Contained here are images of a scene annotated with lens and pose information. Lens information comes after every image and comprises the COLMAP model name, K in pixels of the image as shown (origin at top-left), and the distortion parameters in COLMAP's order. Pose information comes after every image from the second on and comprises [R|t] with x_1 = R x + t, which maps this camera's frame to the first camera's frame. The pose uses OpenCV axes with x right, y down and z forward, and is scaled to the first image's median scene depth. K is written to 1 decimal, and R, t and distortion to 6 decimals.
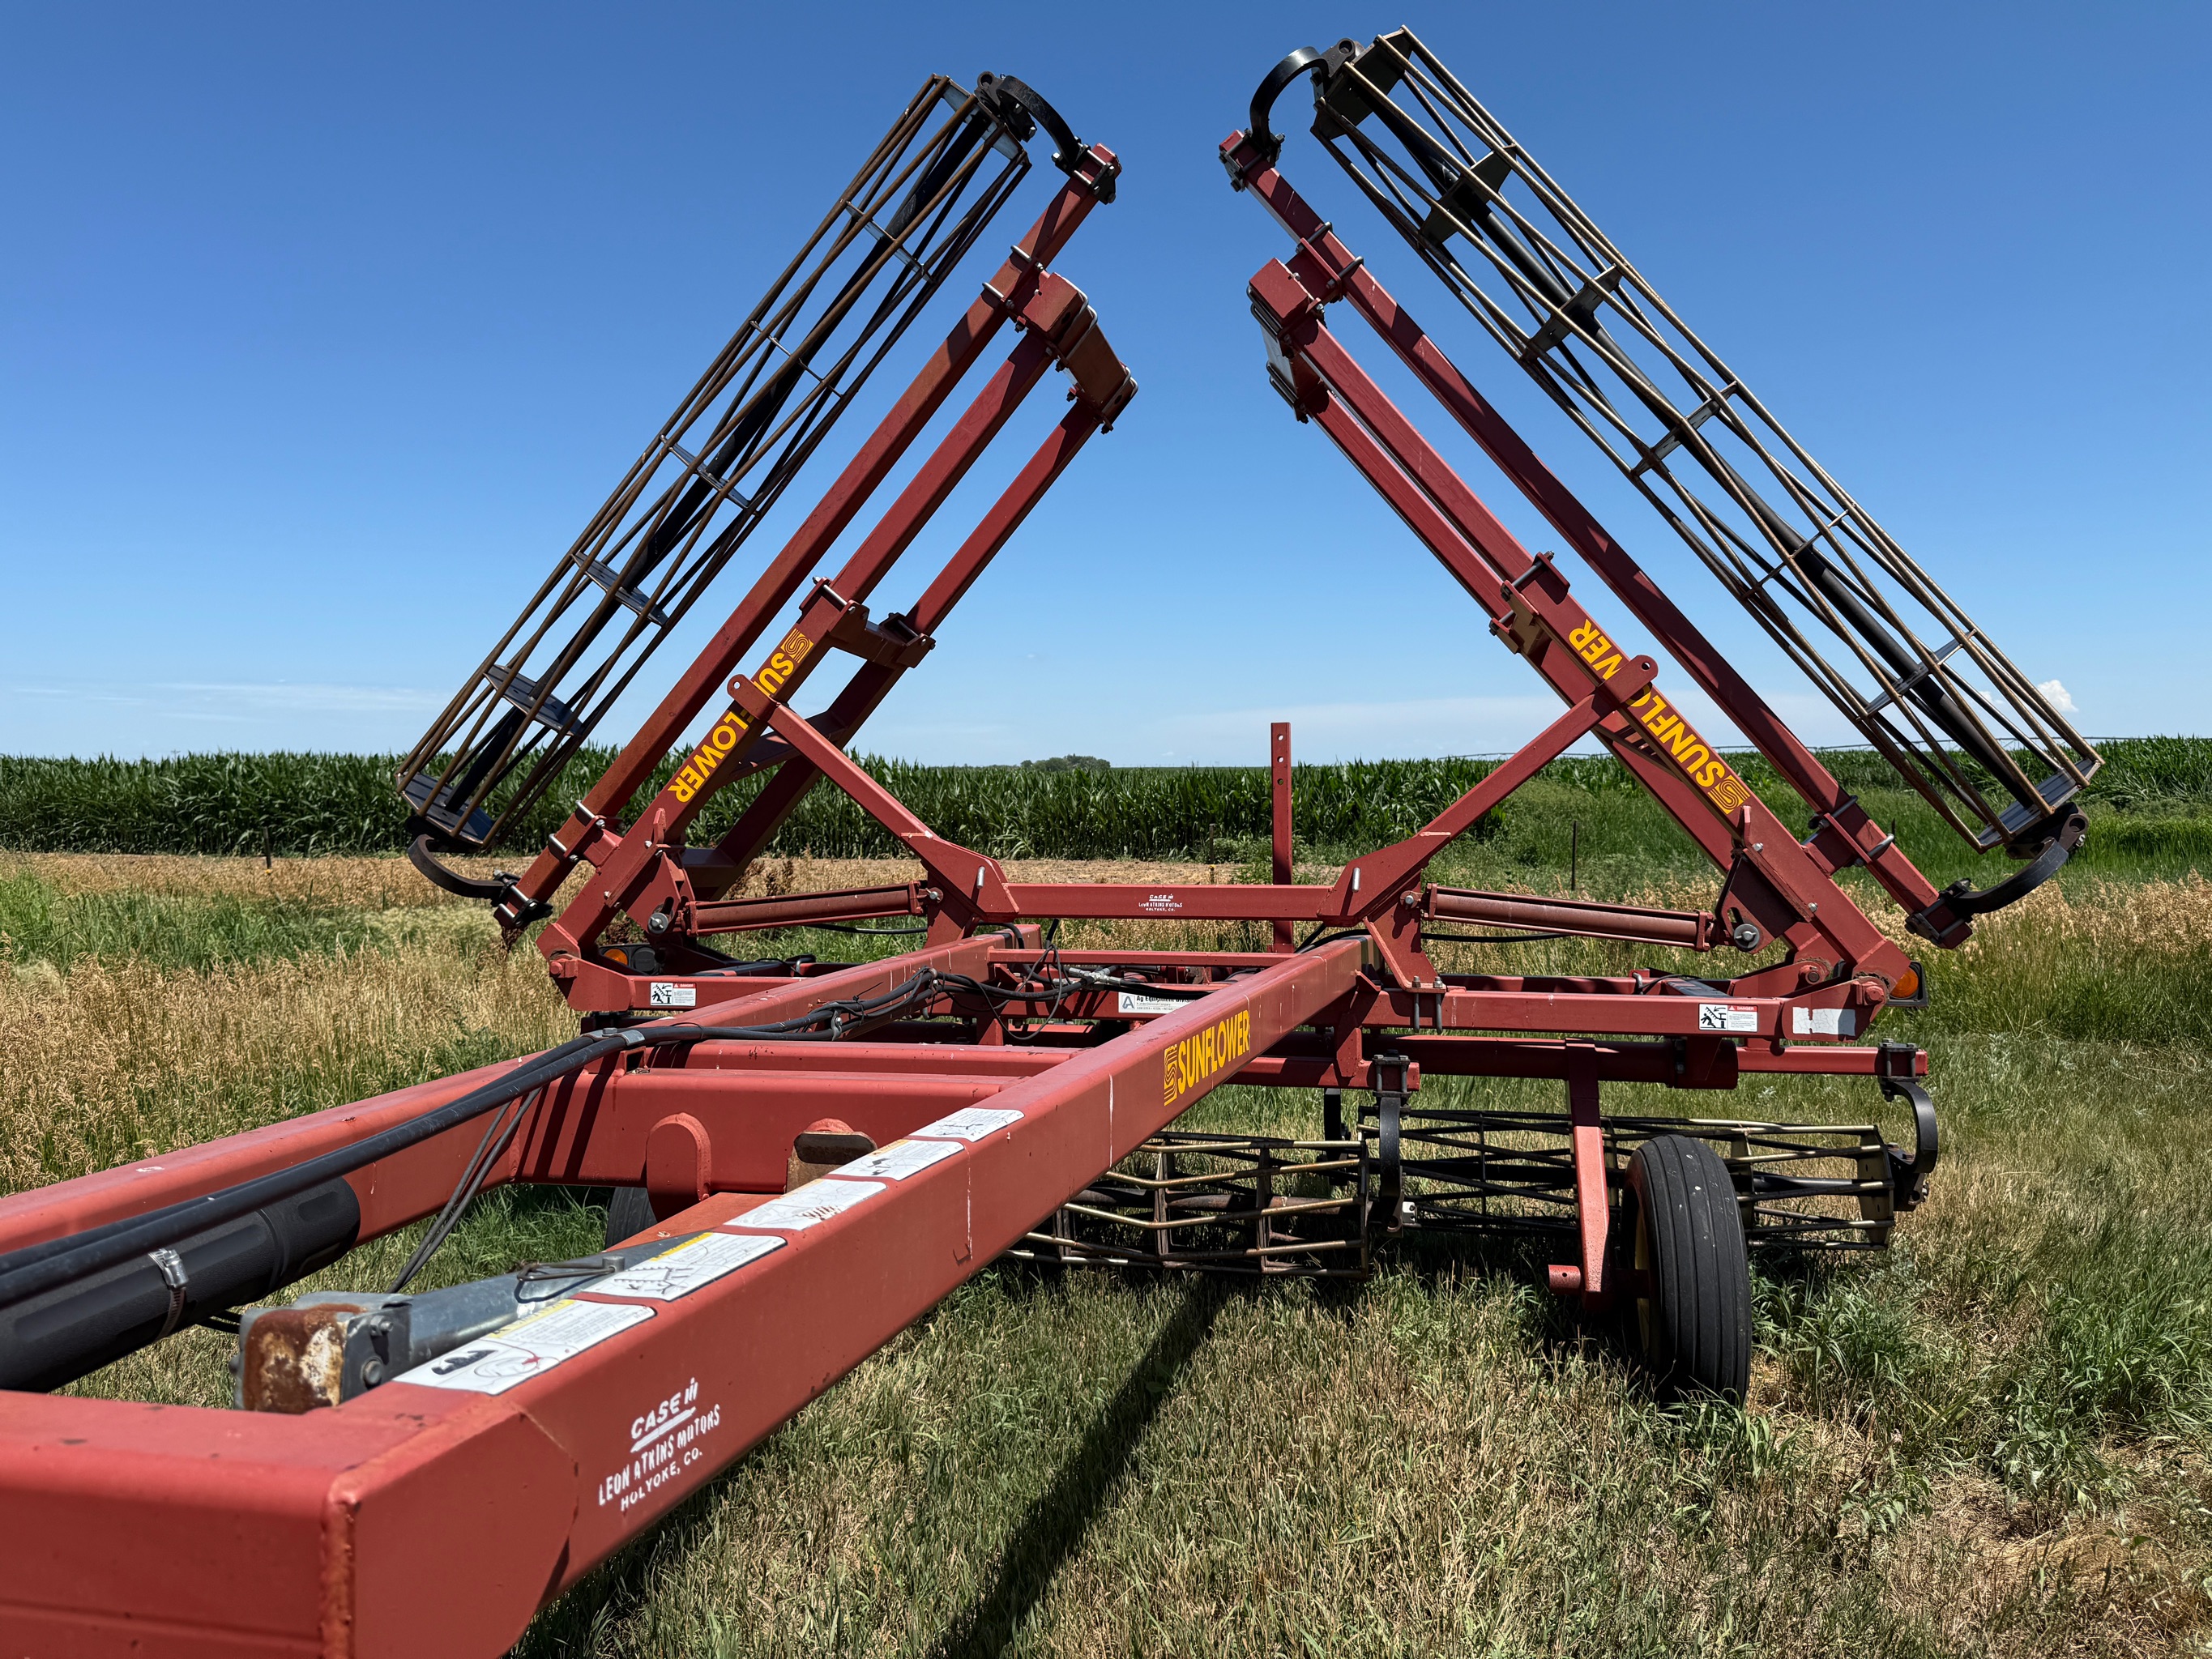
lens RADIAL K [[1542.7, 0, 1106.0], [0, 1542.7, 829.5], [0, 0, 1]] dist [0.168797, -0.336567]
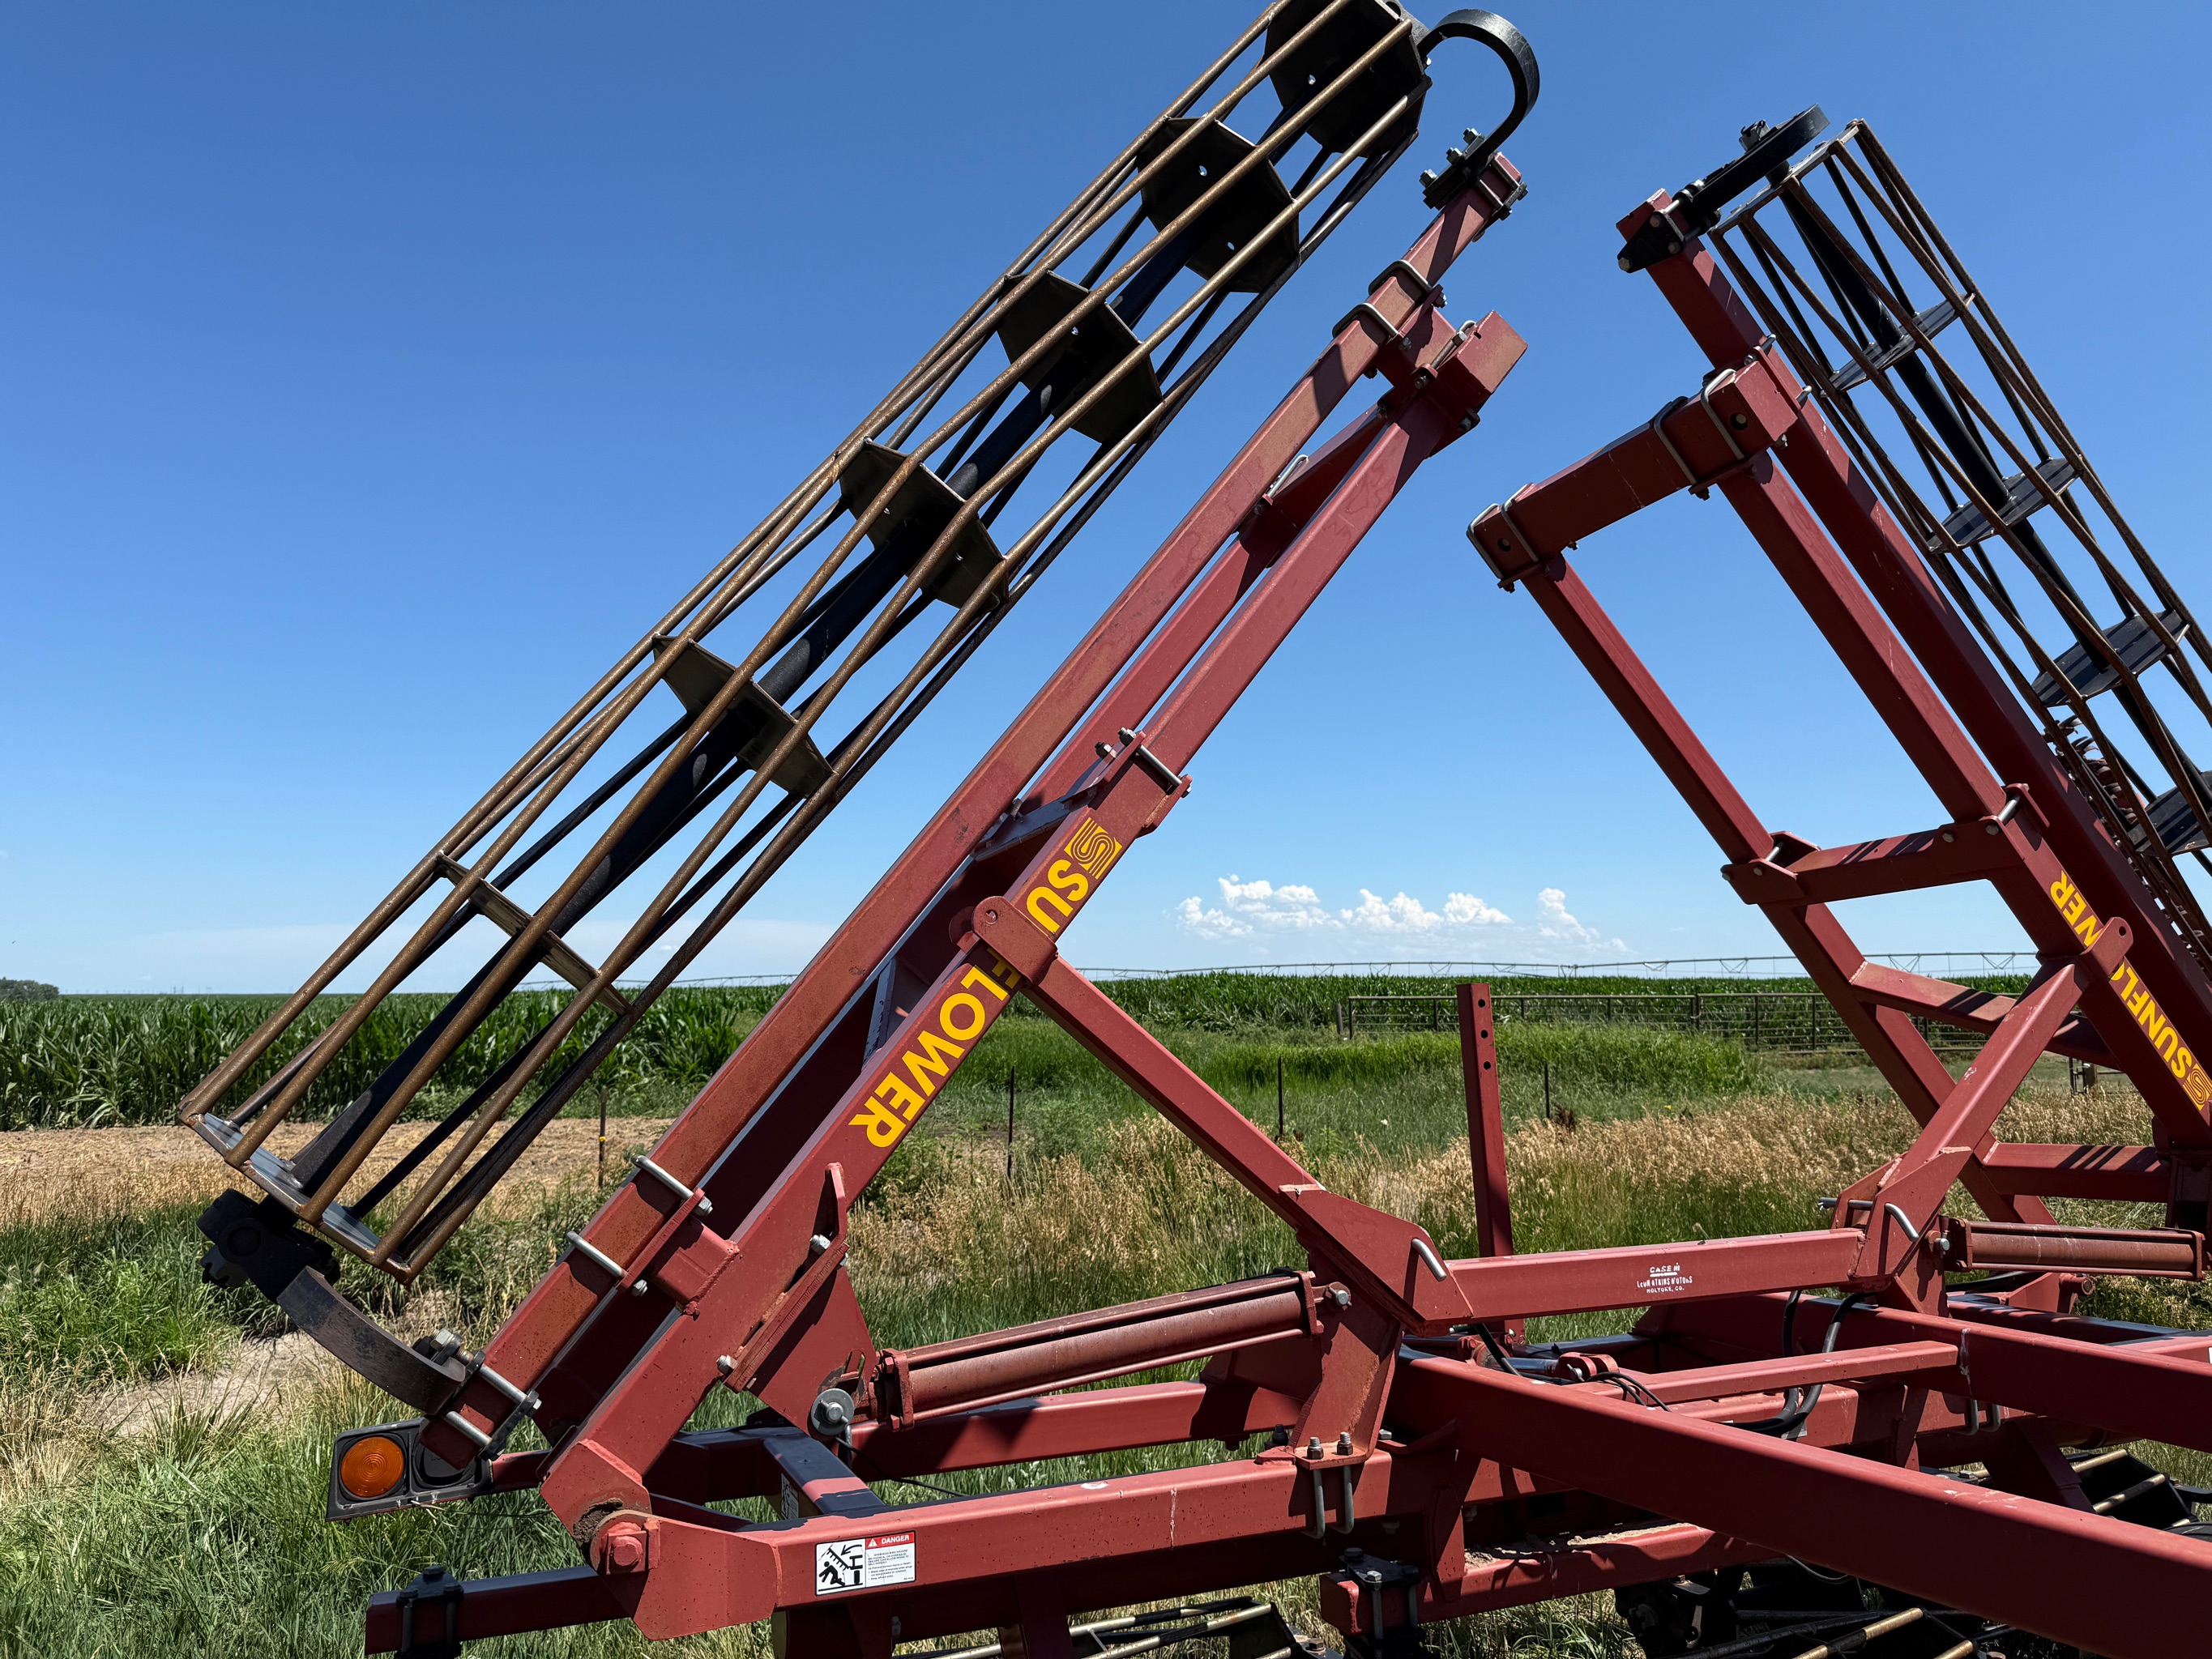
lens RADIAL K [[1561.1, 0, 1114.3], [0, 1561.1, 829.4], [0, 0, 1]] dist [0.132933, -0.237362]
pose [[0.830050, 0.058889, 0.554571, -0.538386], [0.021364, 0.990321, -0.137138, -0.052089], [-0.557279, 0.125680, 0.820758, 0.580665]]
